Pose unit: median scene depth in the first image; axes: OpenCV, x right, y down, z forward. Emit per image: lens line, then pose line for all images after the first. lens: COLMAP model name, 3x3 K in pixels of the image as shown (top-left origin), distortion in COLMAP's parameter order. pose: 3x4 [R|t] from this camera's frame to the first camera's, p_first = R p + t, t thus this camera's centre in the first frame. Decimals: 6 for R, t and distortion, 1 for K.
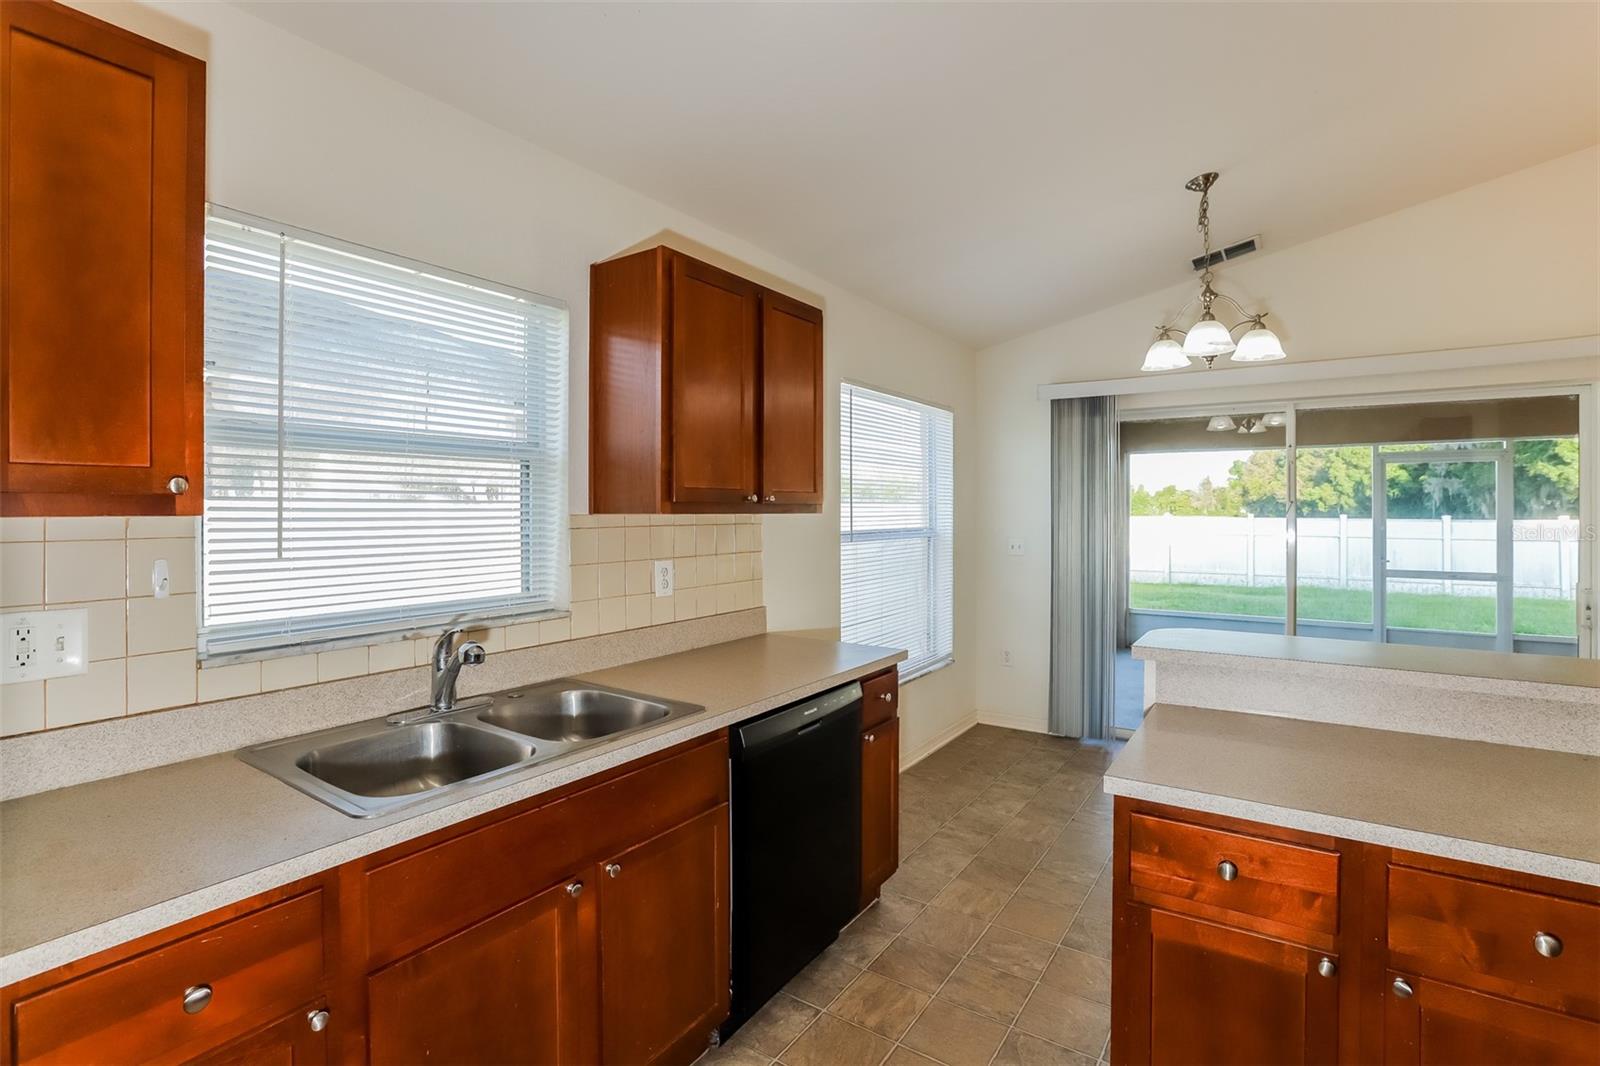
lens RADIAL K [[767.3, 0, 809.1], [0, 767.3, 508.3], [0, 0, 1]] dist [-0.044257, 0.022346]
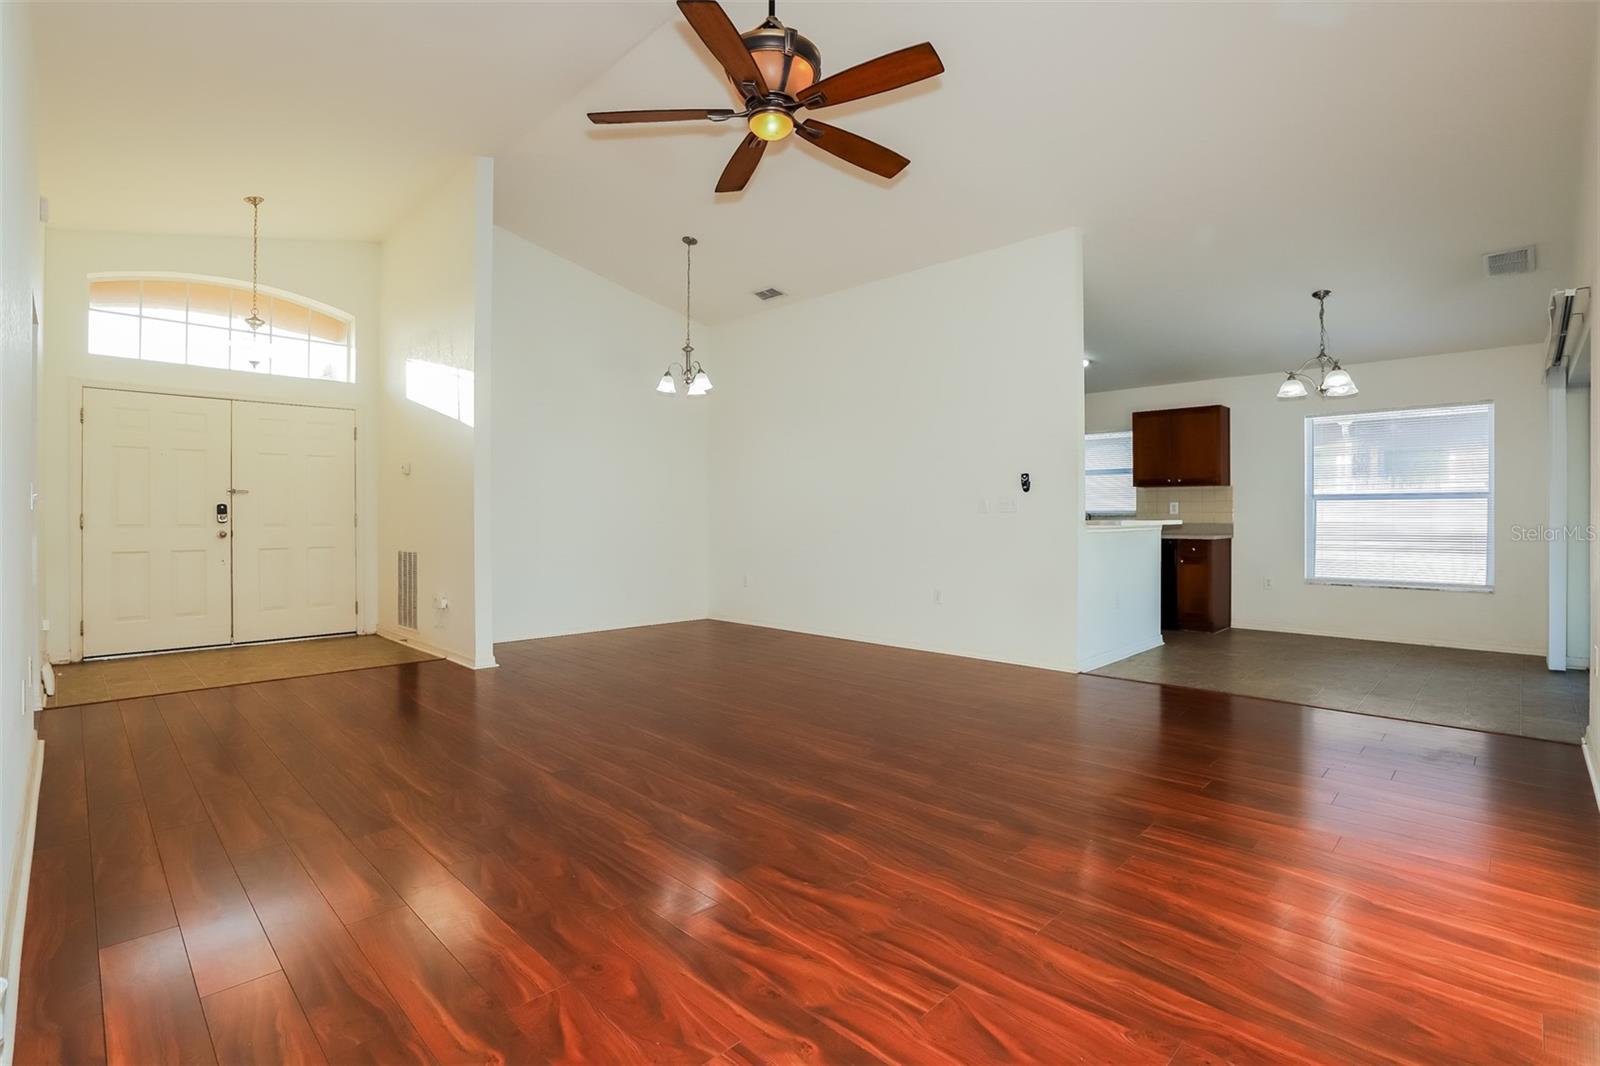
lens RADIAL K [[767.3, 0, 809.1], [0, 767.3, 508.3], [0, 0, 1]] dist [-0.044257, 0.022346]
pose [[-0.205086, -0.004723, -0.978733, 2.036671], [0.005391, 0.999968, -0.005955, 0.068804], [0.978729, -0.006498, -0.205054, 0.133078]]
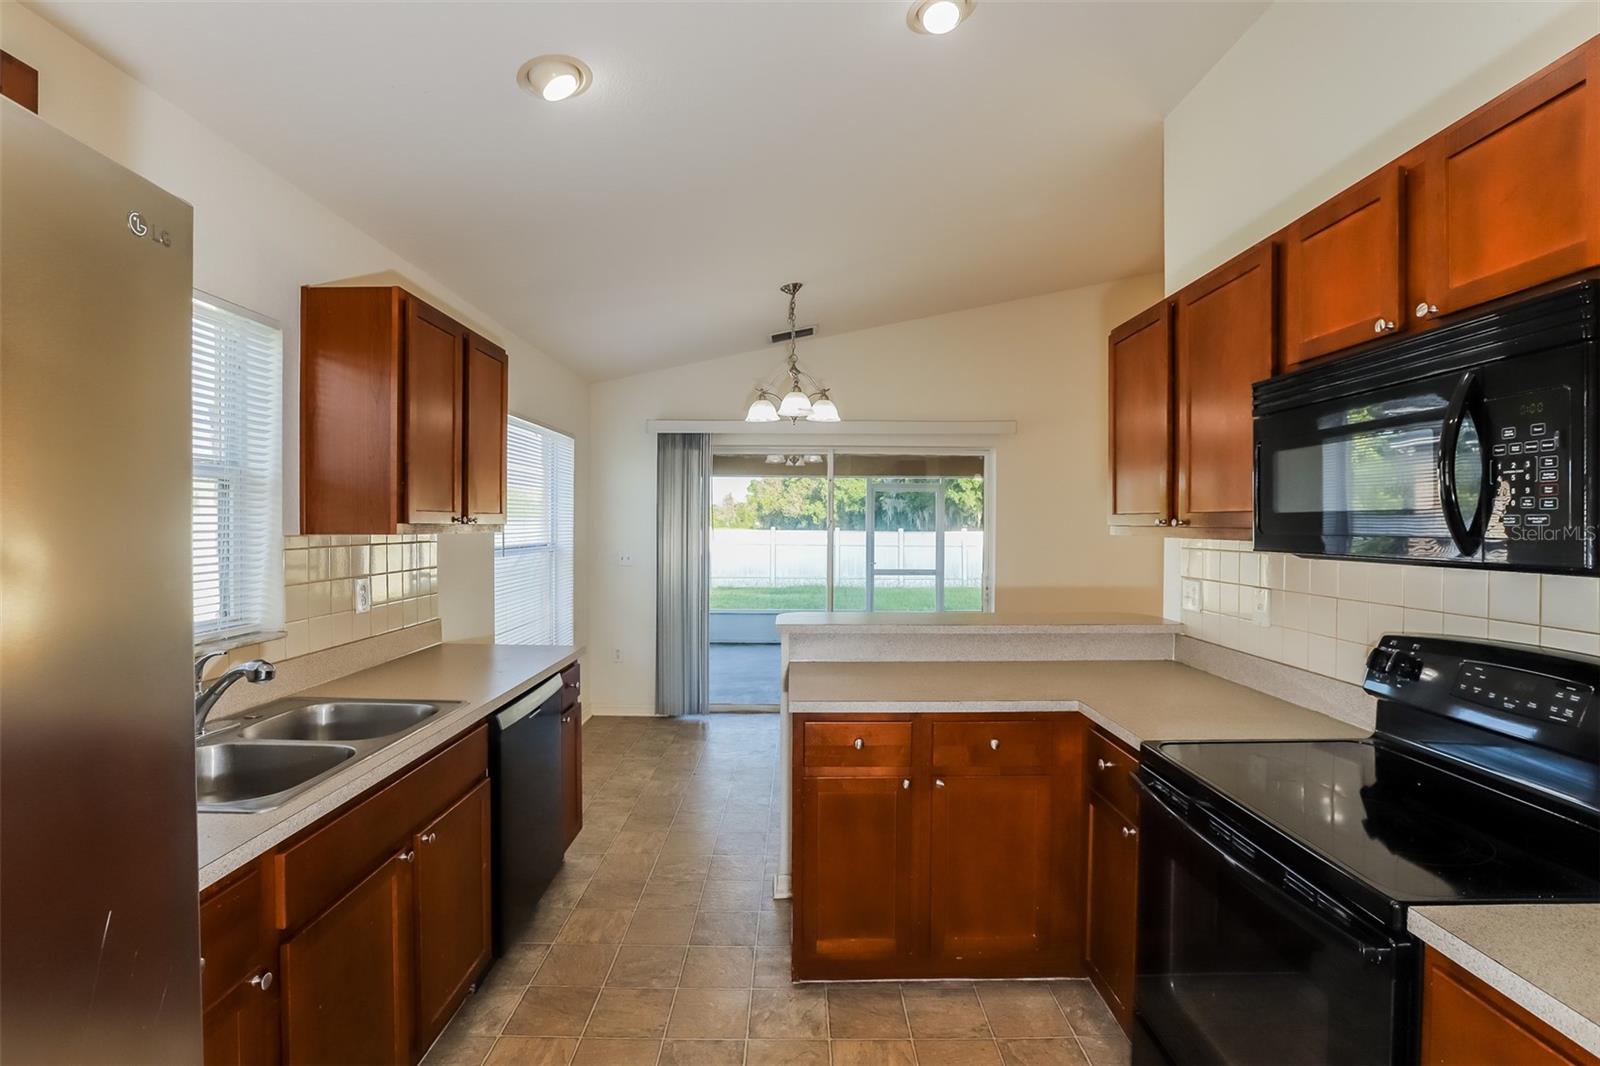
lens RADIAL K [[756.5, 0, 806.4], [0, 756.5, 532.0], [0, 0, 1]] dist [0.000164, 0.000245]
pose [[0.831497, -0.003146, 0.555520, -0.173033], [-0.005763, 0.999881, 0.014287, -0.008780], [-0.555499, -0.015081, 0.831380, -0.124591]]
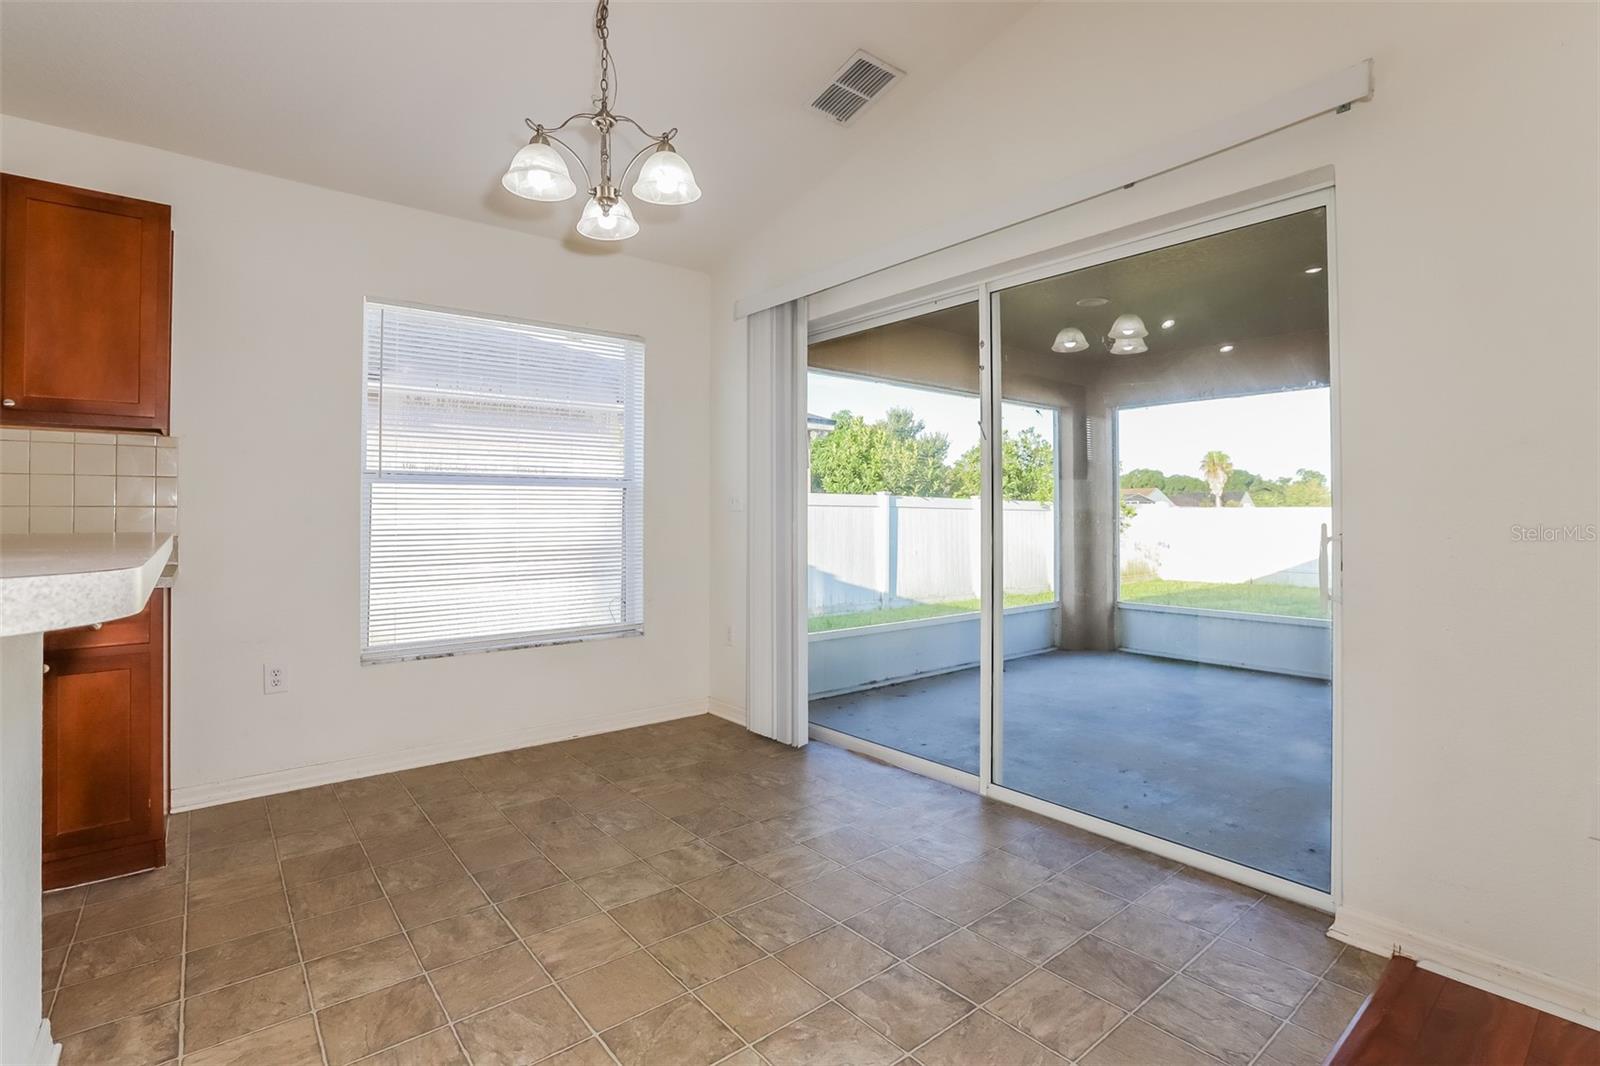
lens RADIAL K [[736.2, 0, 804.8], [0, 736.2, 494.7], [0, 0, 1]] dist [-0.054685, 0.000236]
pose [[0.952641, -0.003938, -0.304073, 0.739380], [0.000111, 0.999921, -0.012603, 0.069269], [0.304099, 0.011973, 0.952565, 0.325131]]
